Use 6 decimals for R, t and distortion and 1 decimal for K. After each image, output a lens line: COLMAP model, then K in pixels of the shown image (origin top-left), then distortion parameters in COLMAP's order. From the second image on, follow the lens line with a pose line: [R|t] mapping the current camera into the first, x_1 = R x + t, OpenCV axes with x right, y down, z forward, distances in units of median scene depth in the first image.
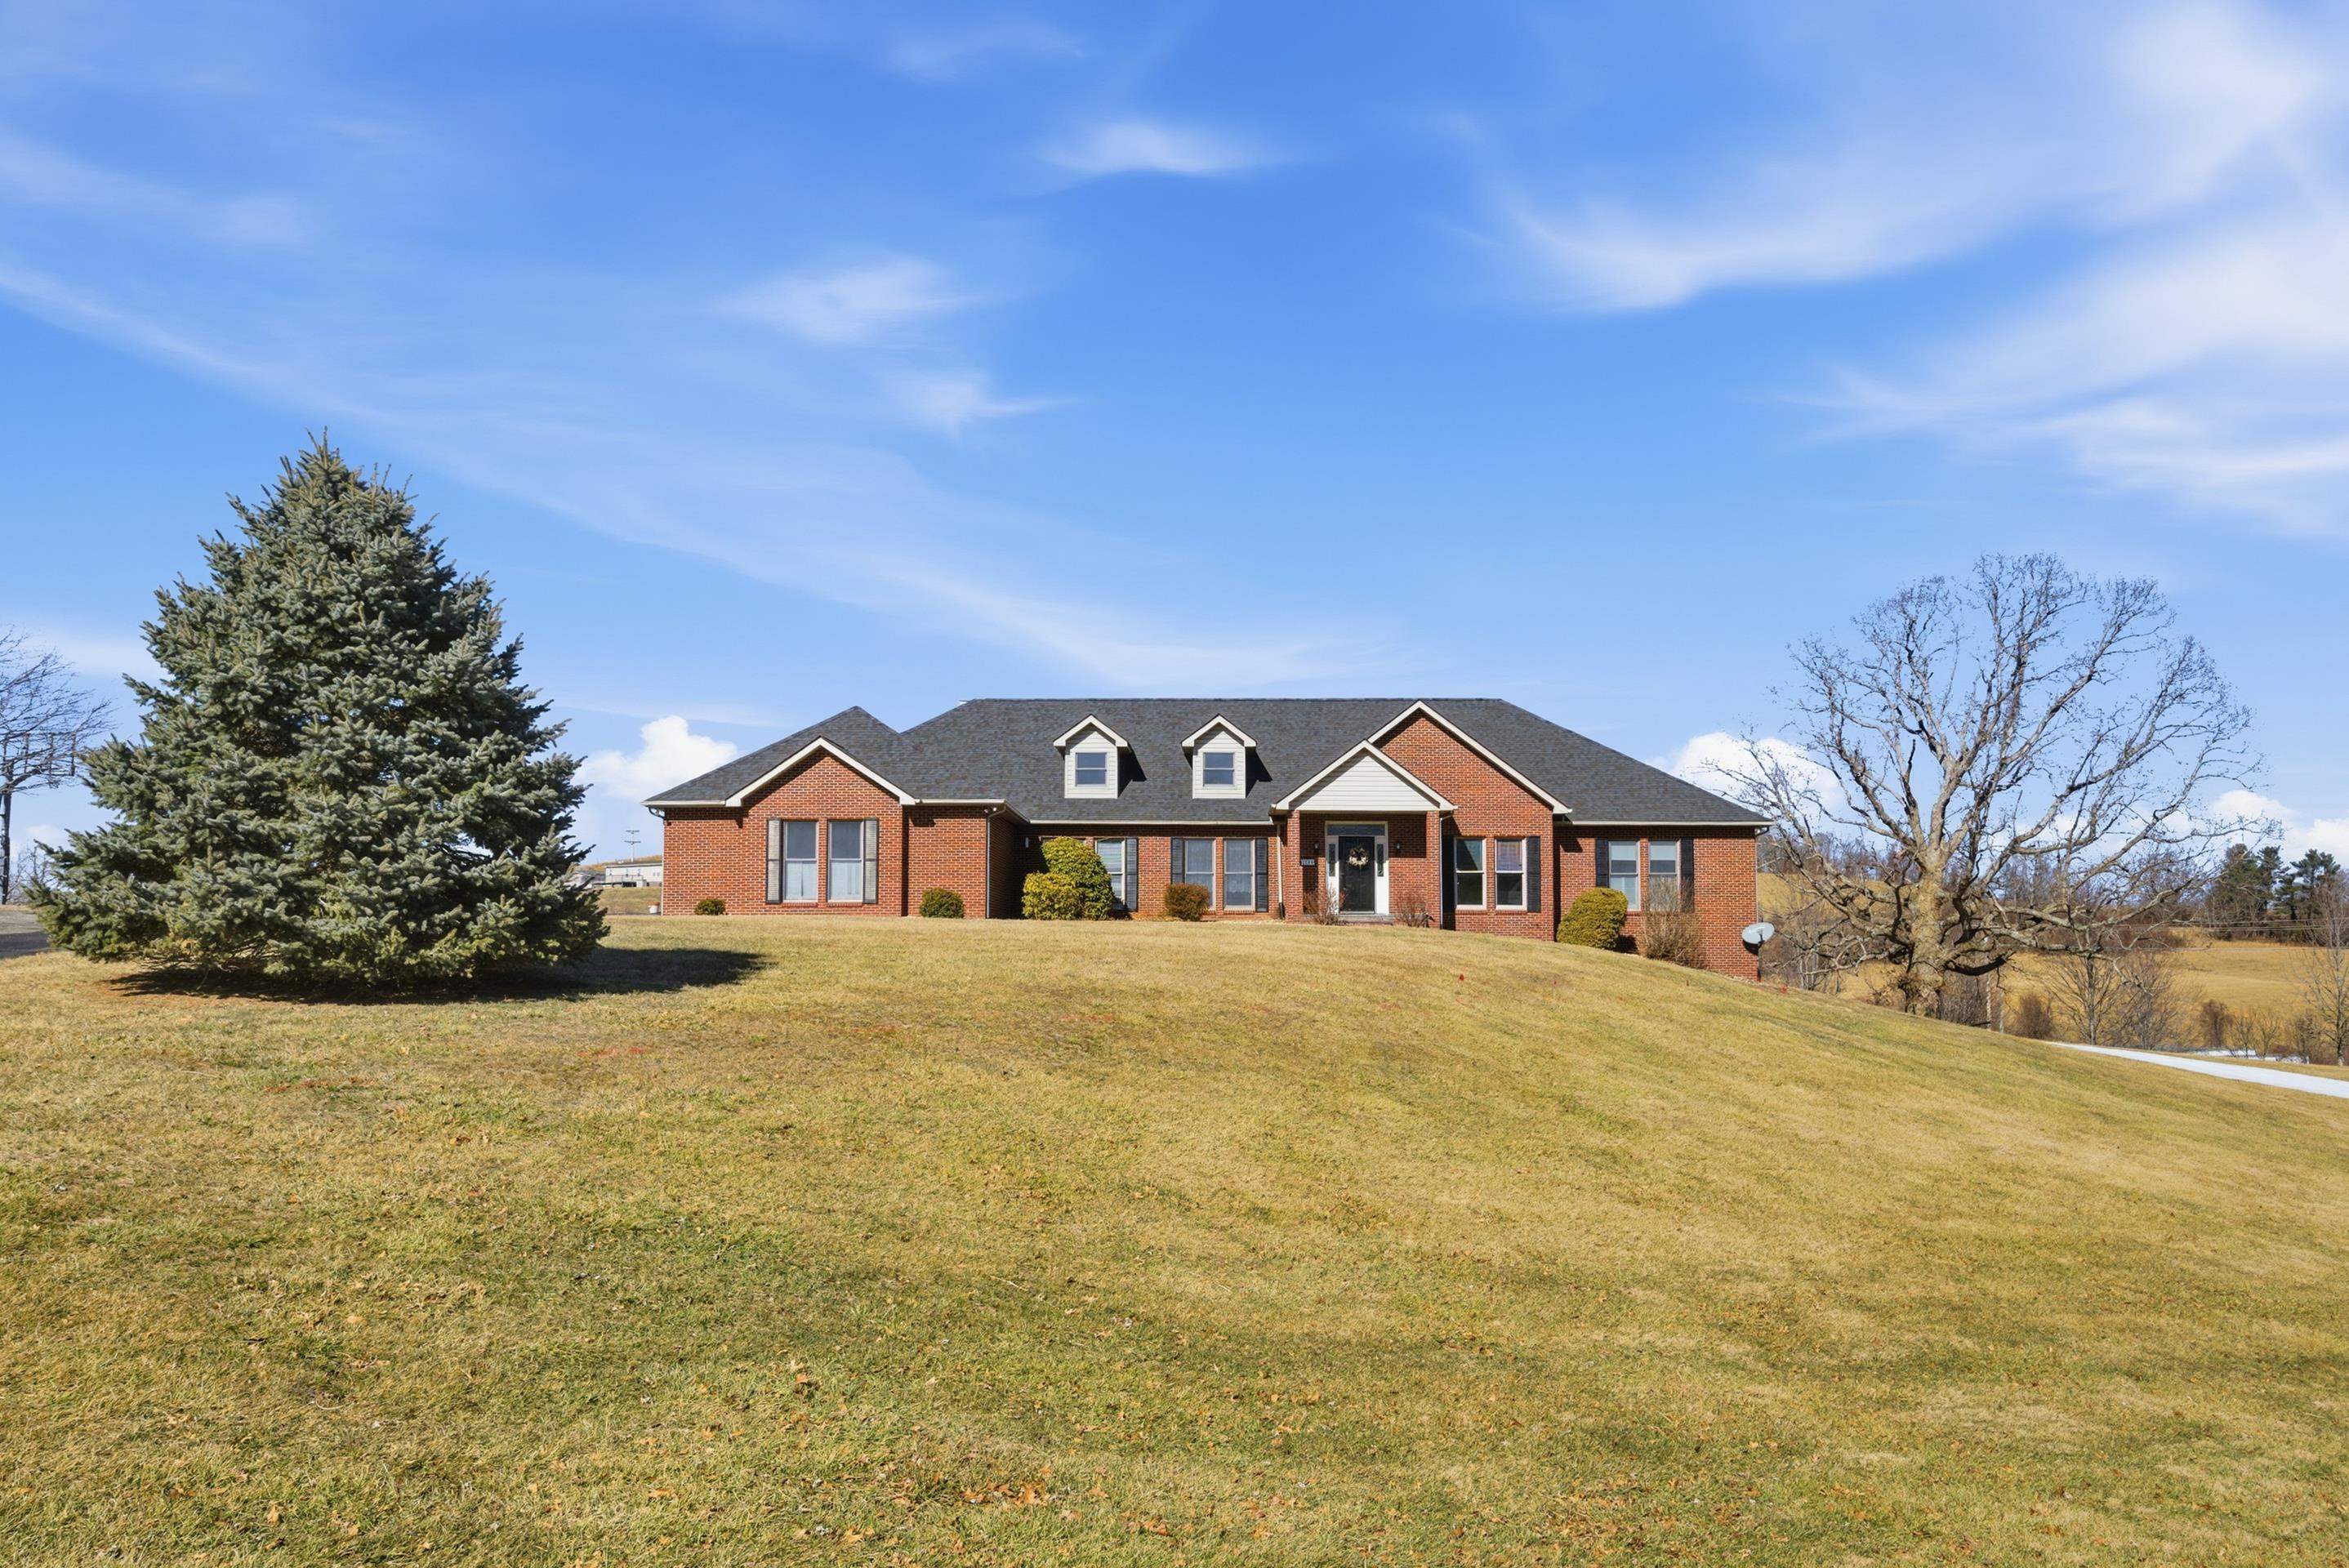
lens RADIAL K [[1750.6, 0, 1174.5], [0, 1750.6, 784.0], [0, 0, 1]] dist [0.013301, 0.000096]
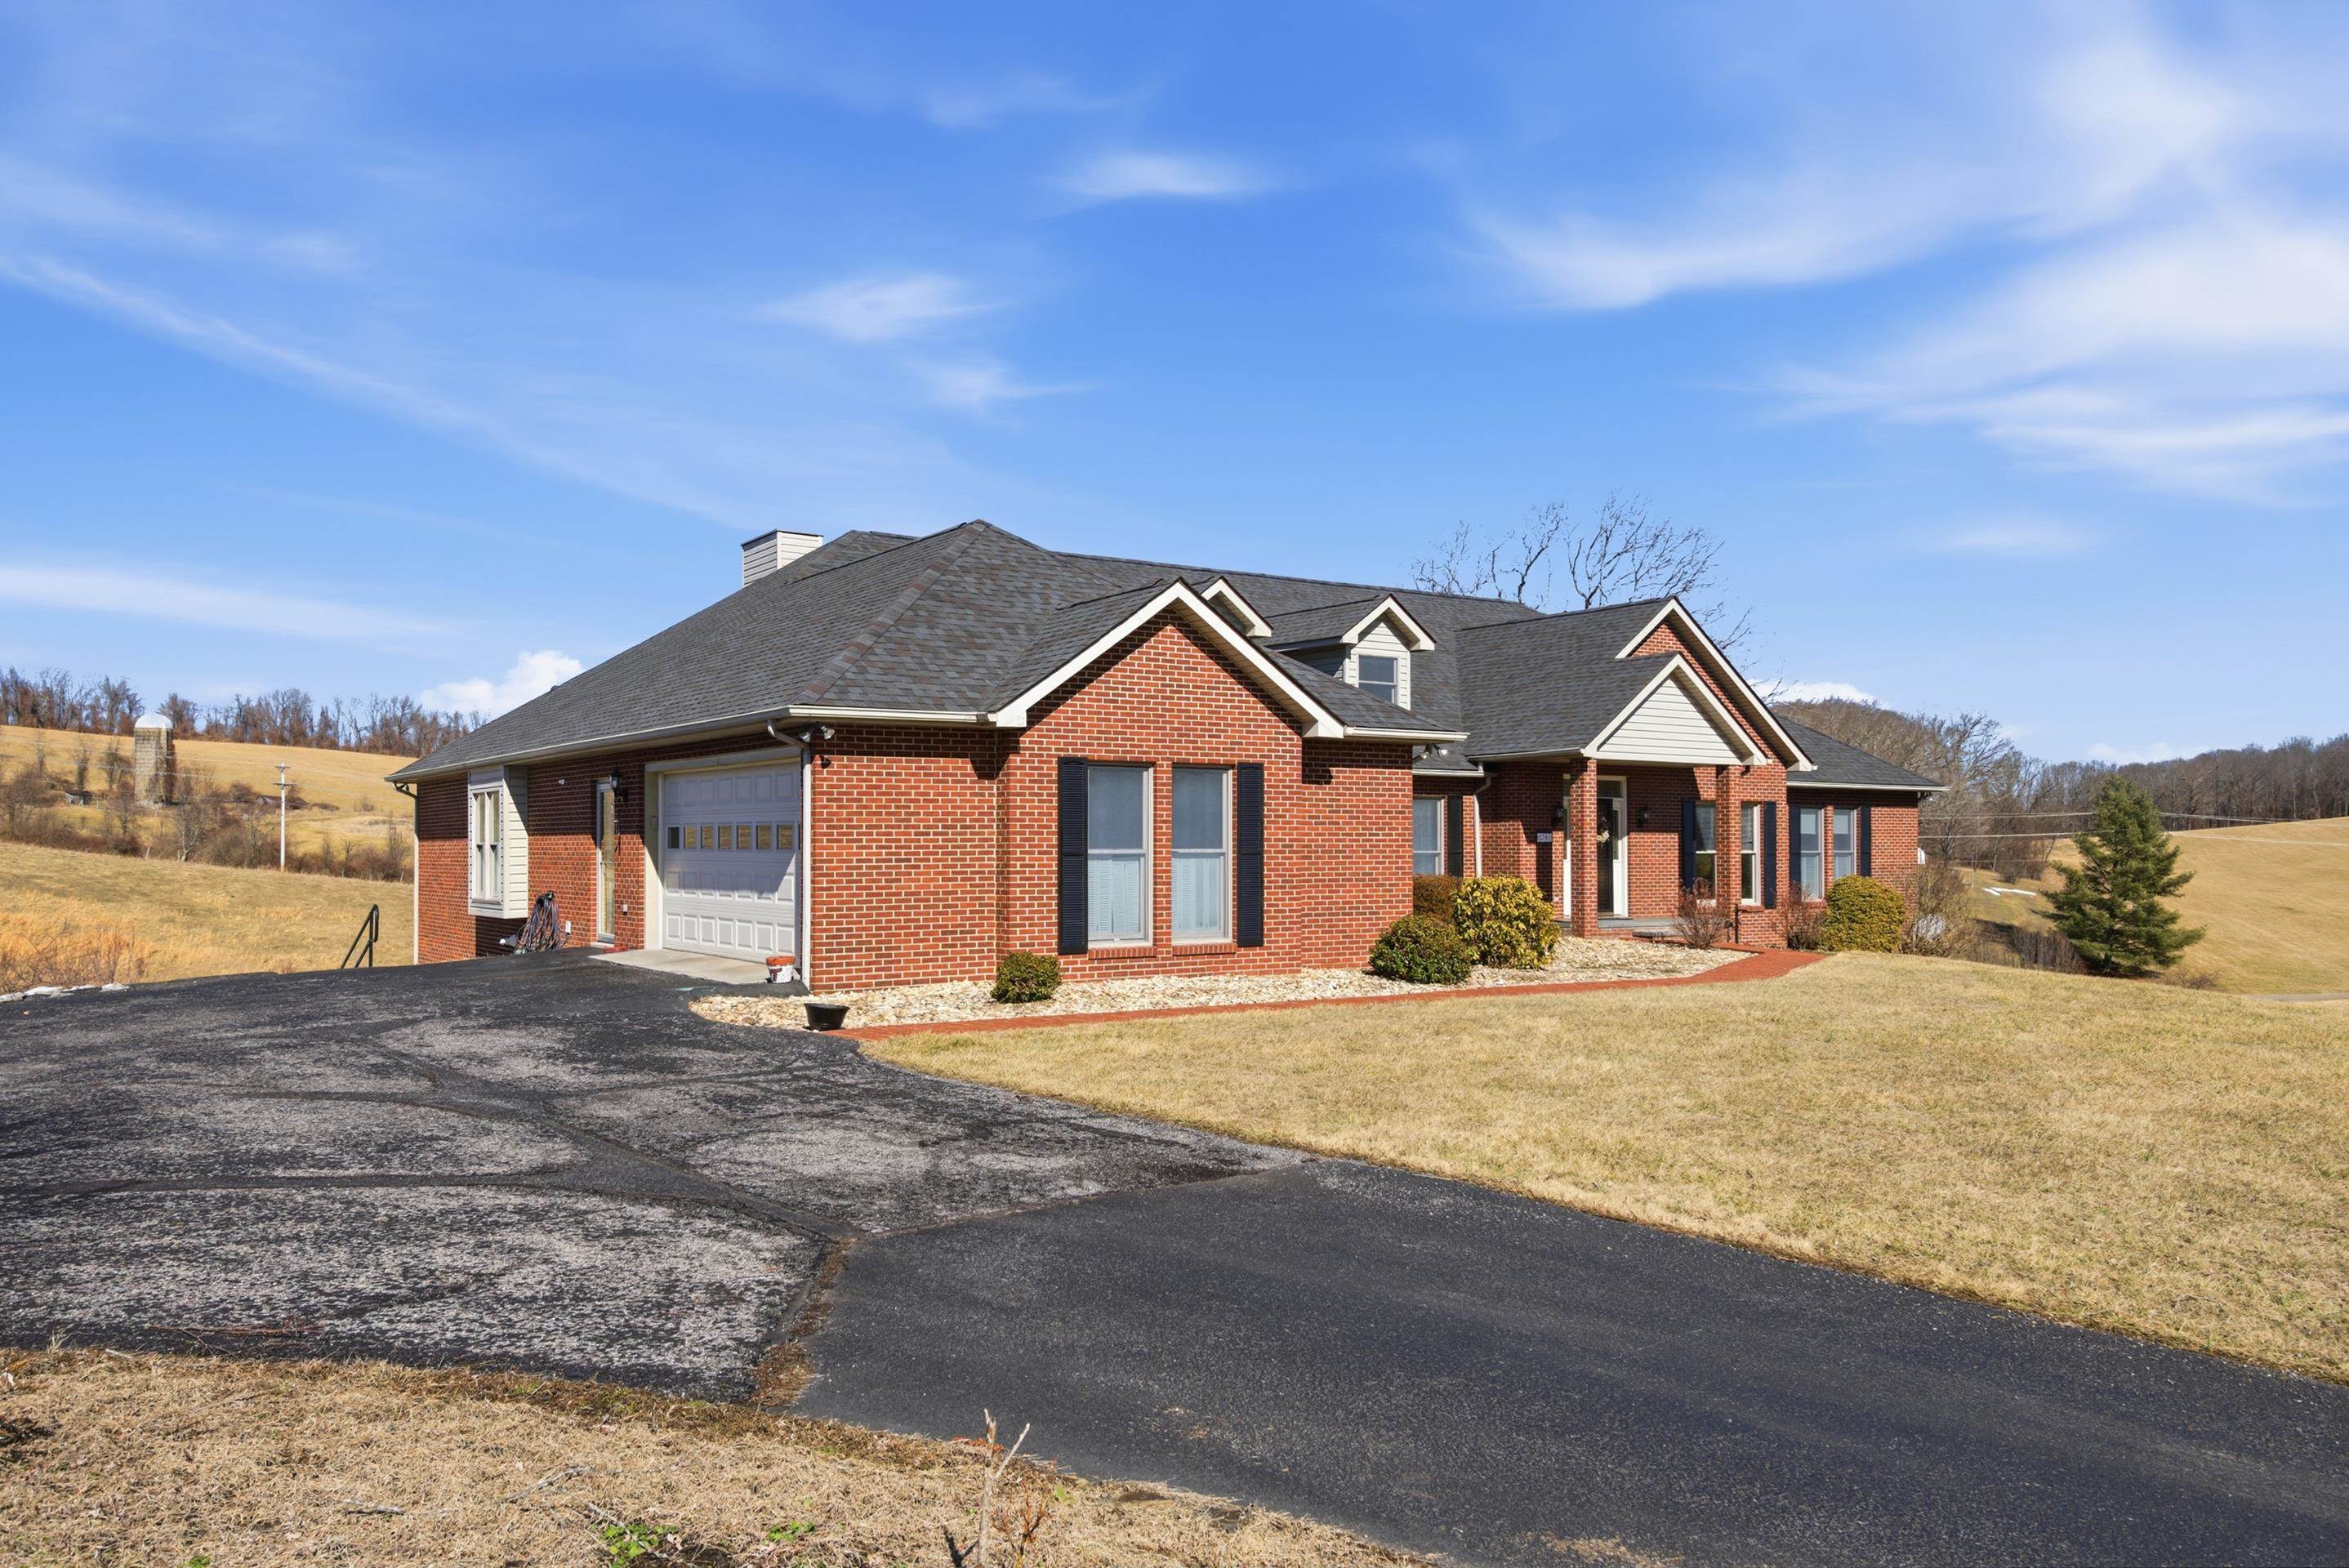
lens RADIAL K [[1750.6, 0, 1174.5], [0, 1750.6, 784.0], [0, 0, 1]] dist [0.013301, 0.000096]
pose [[0.822740, 0.019480, 0.568085, -0.400274], [-0.050387, 0.997978, 0.038753, 0.006911], [-0.566181, -0.060508, 0.822057, 0.547823]]
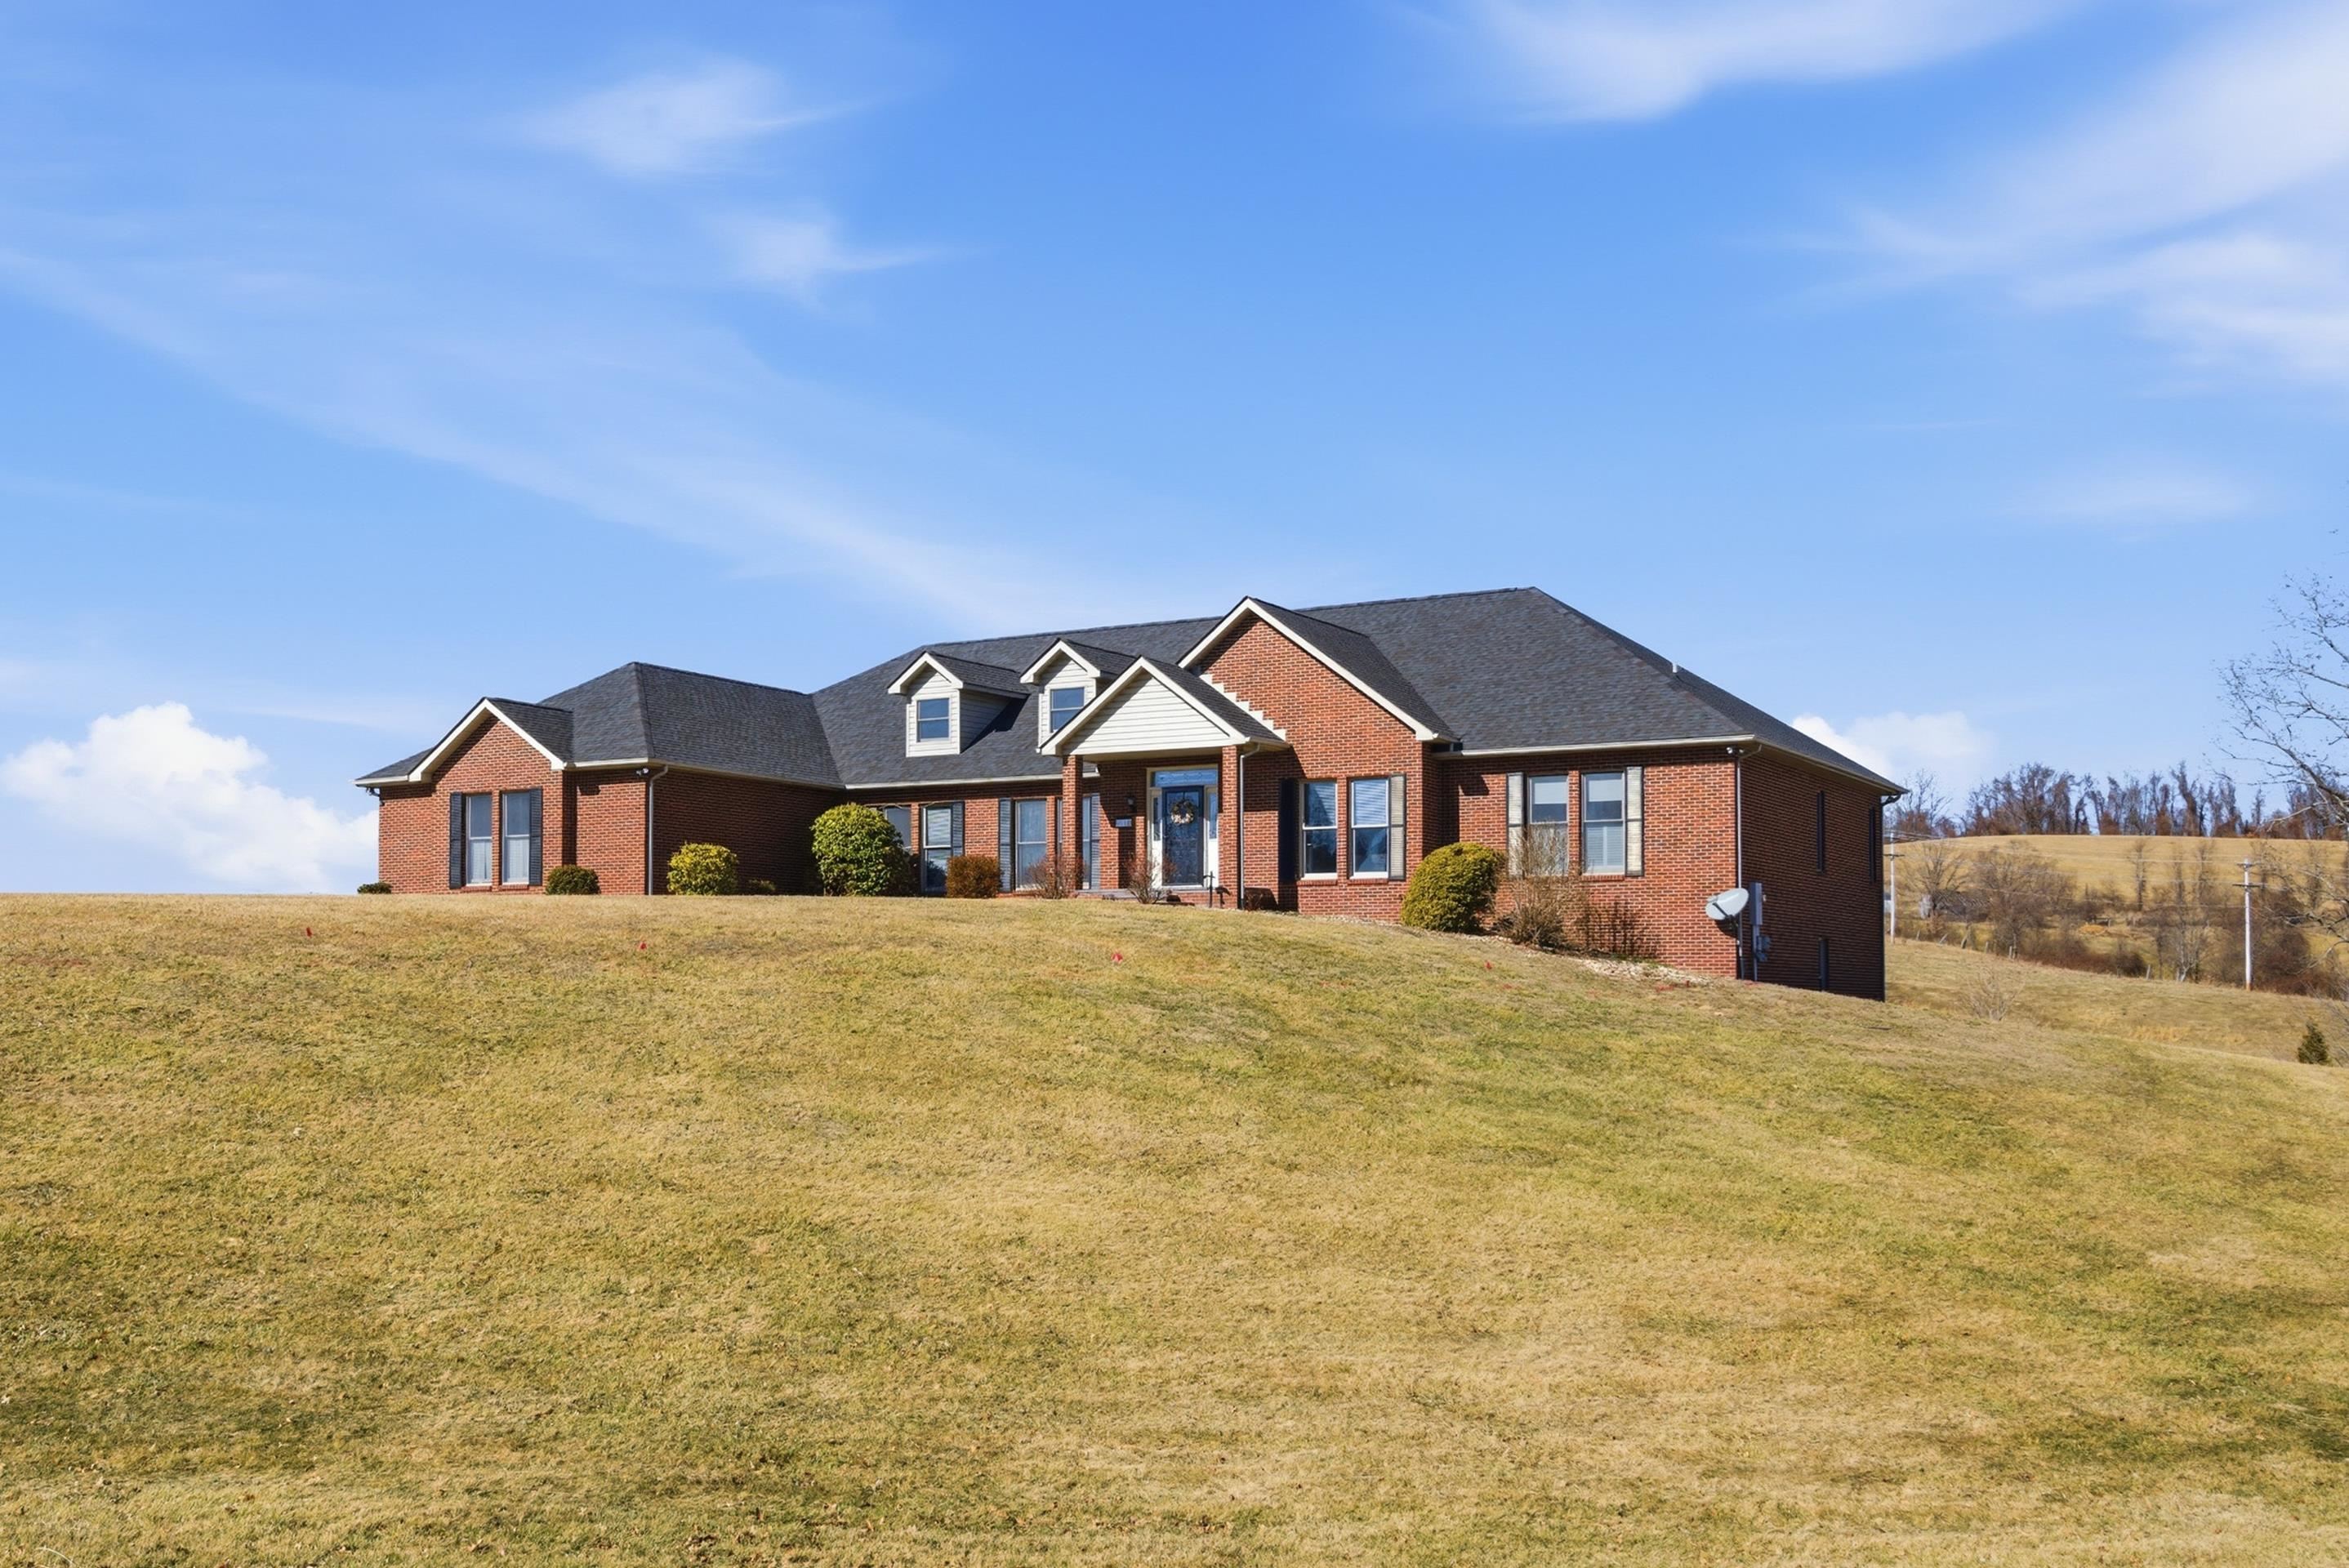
lens RADIAL K [[2281.9, 0, 1095.6], [0, 2281.9, 784.9], [0, 0, 1]] dist [0.024286, -0.003878]
pose [[0.861910, -0.046943, -0.504883, 0.567022], [0.045746, 0.998844, -0.014775, 0.042058], [0.504993, -0.010361, 0.863061, 0.134163]]
